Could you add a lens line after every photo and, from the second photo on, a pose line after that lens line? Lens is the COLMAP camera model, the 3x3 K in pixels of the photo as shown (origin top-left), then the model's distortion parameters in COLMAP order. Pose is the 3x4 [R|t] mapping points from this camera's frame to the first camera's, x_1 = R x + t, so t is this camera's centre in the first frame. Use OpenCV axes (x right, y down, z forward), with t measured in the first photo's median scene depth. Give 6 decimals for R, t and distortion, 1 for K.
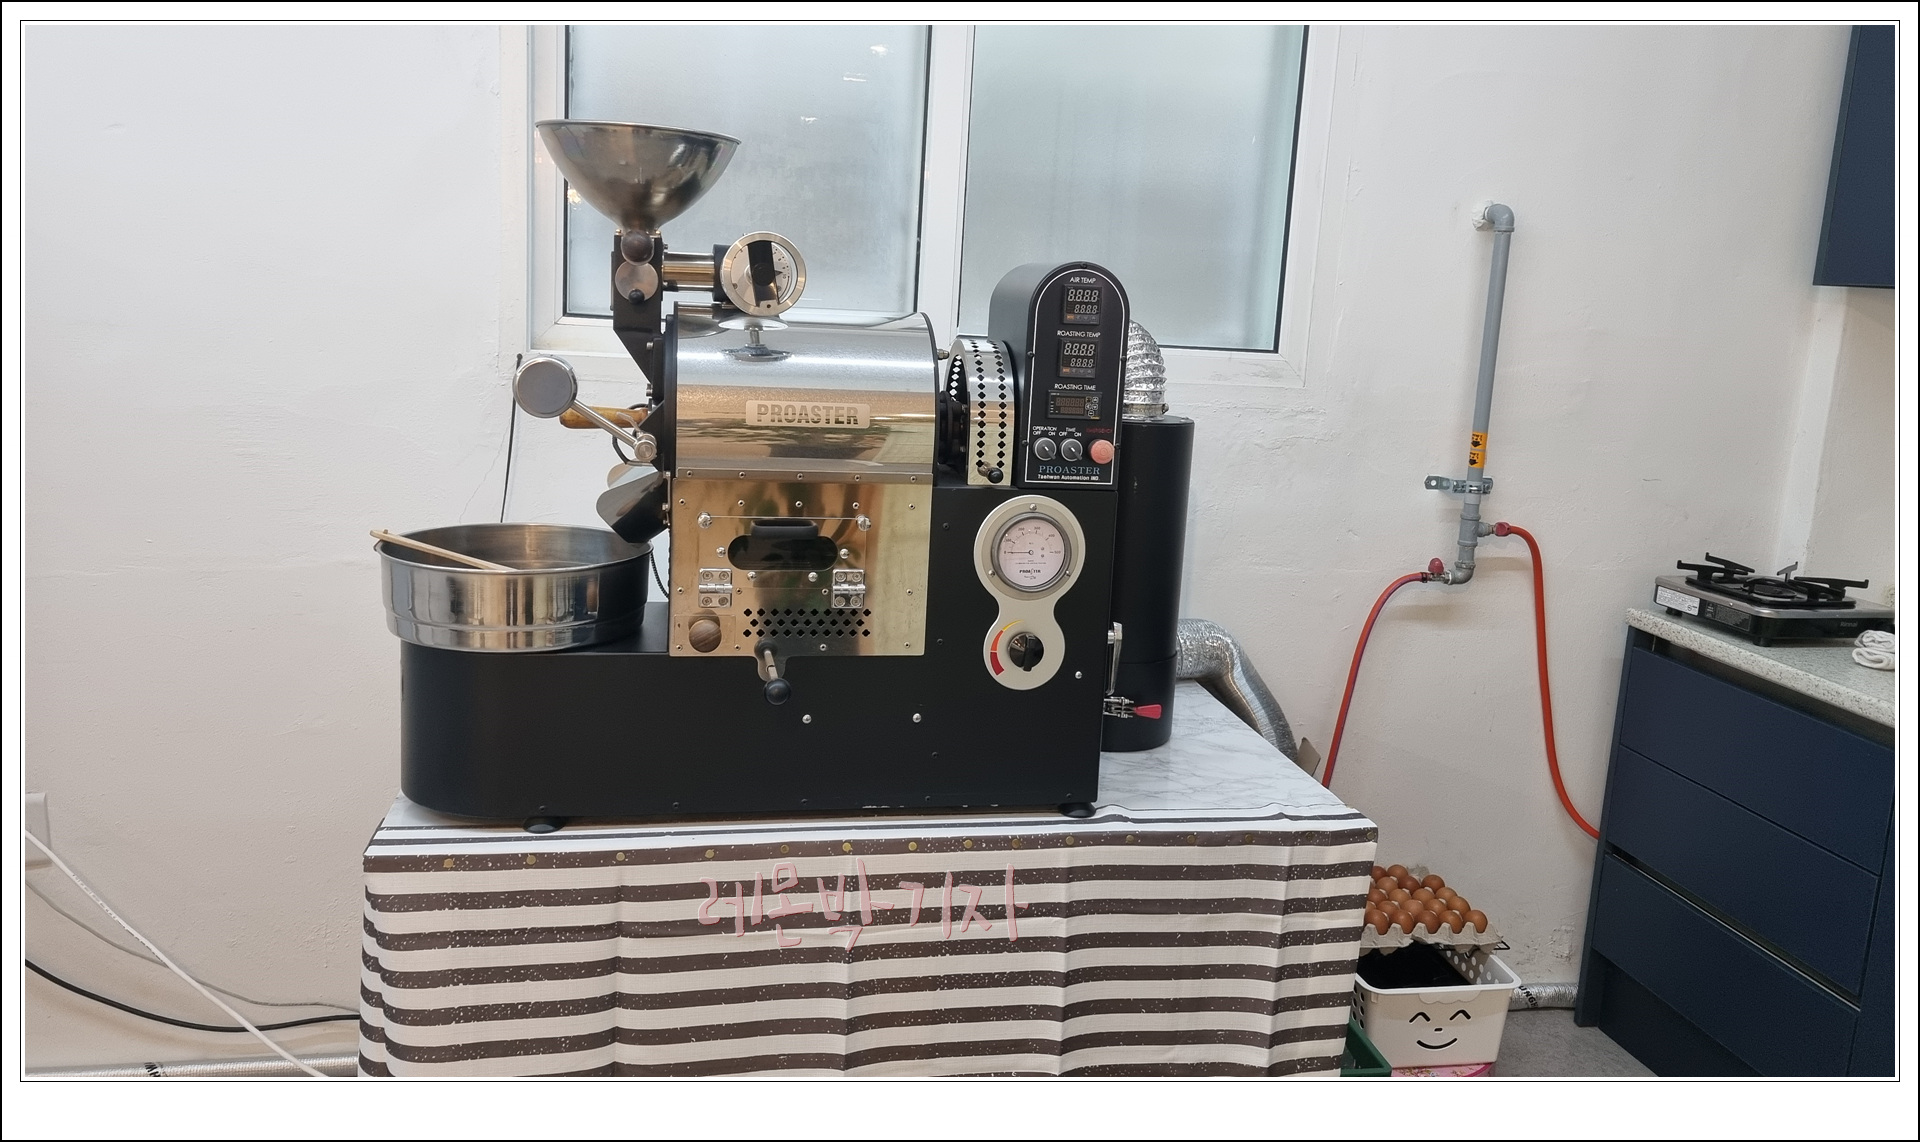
lens RADIAL K [[1433.9, 0, 927.7], [0, 1433.9, 504.4], [0, 0, 1]] dist [0.071099, -0.032603]
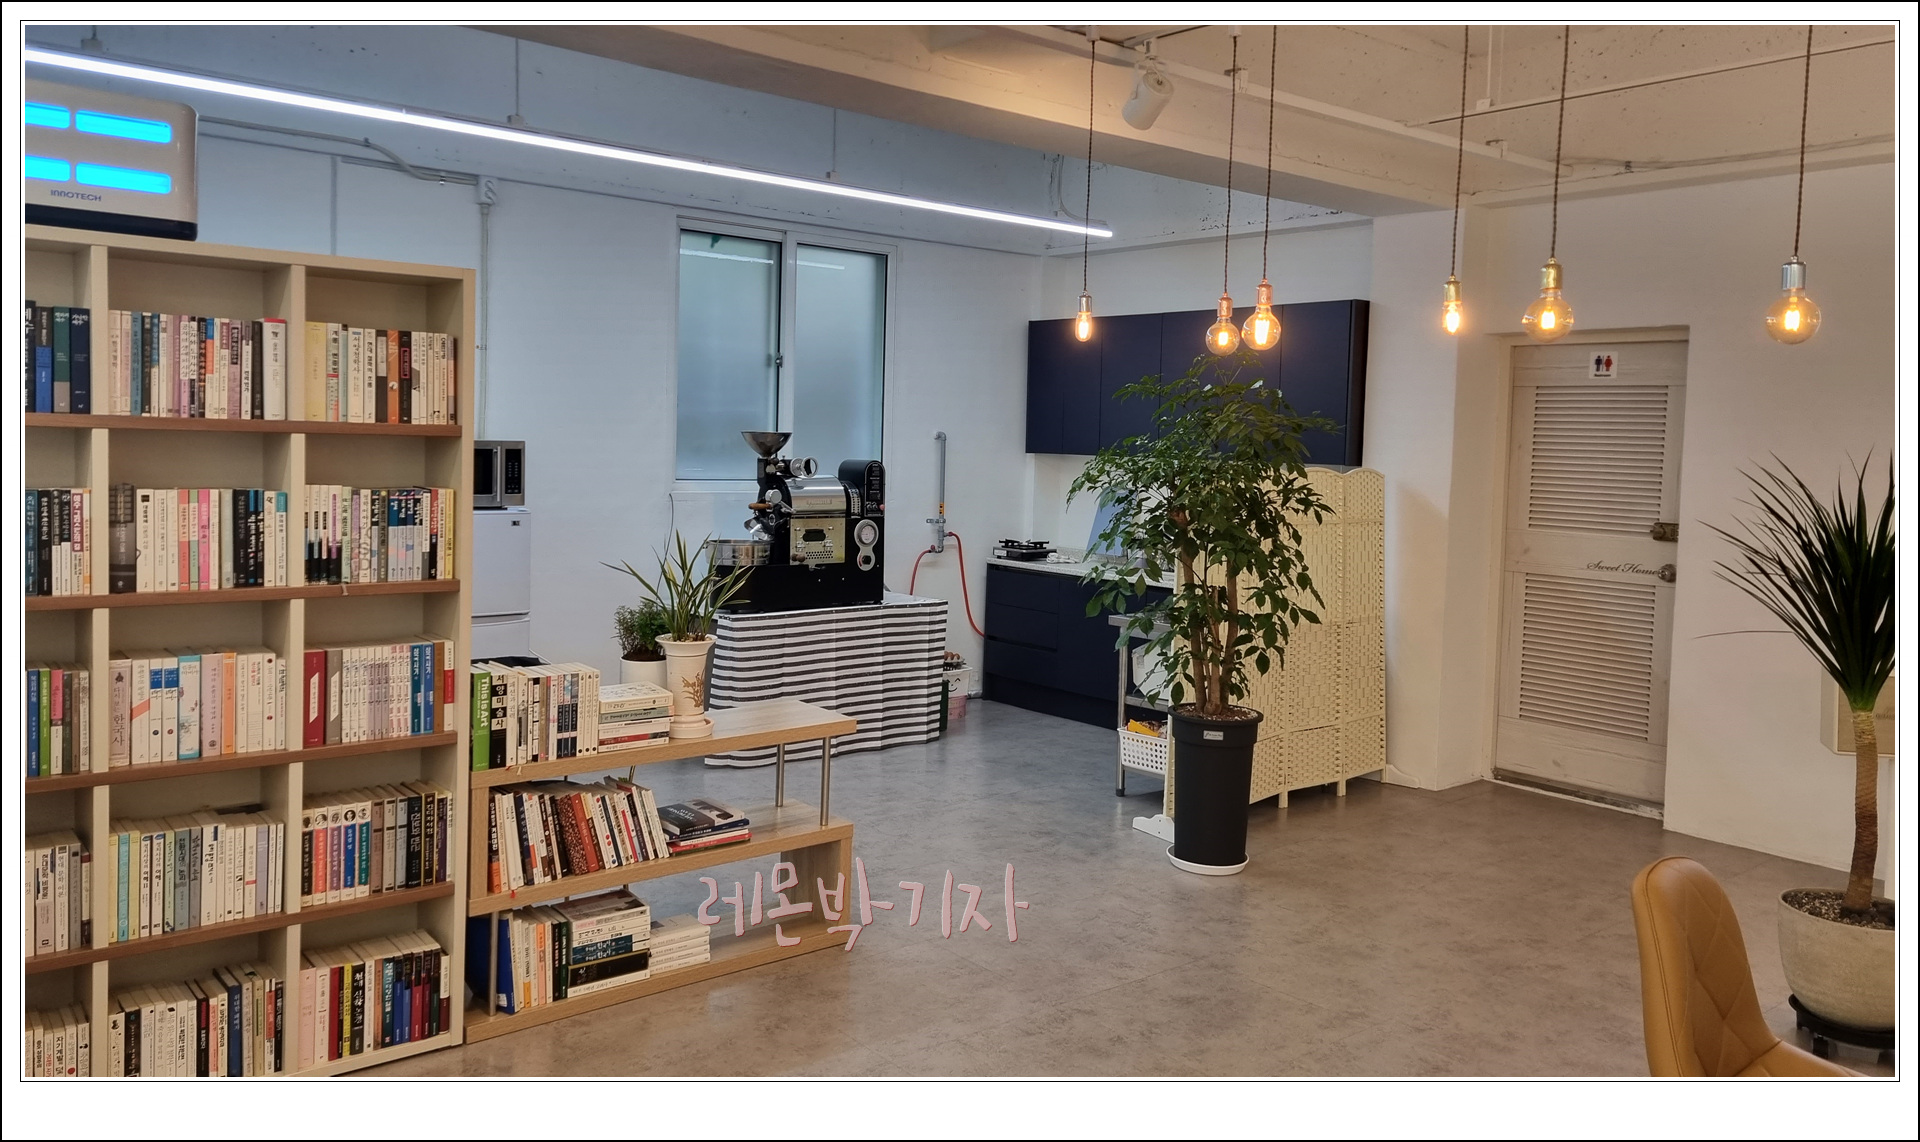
lens RADIAL K [[1433.9, 0, 927.7], [0, 1433.9, 504.4], [0, 0, 1]] dist [0.071099, -0.032603]
pose [[0.885976, -0.055429, 0.460407, -1.073271], [0.096602, 0.993110, -0.066332, 0.155571], [-0.453558, 0.103245, 0.885226, -1.729310]]
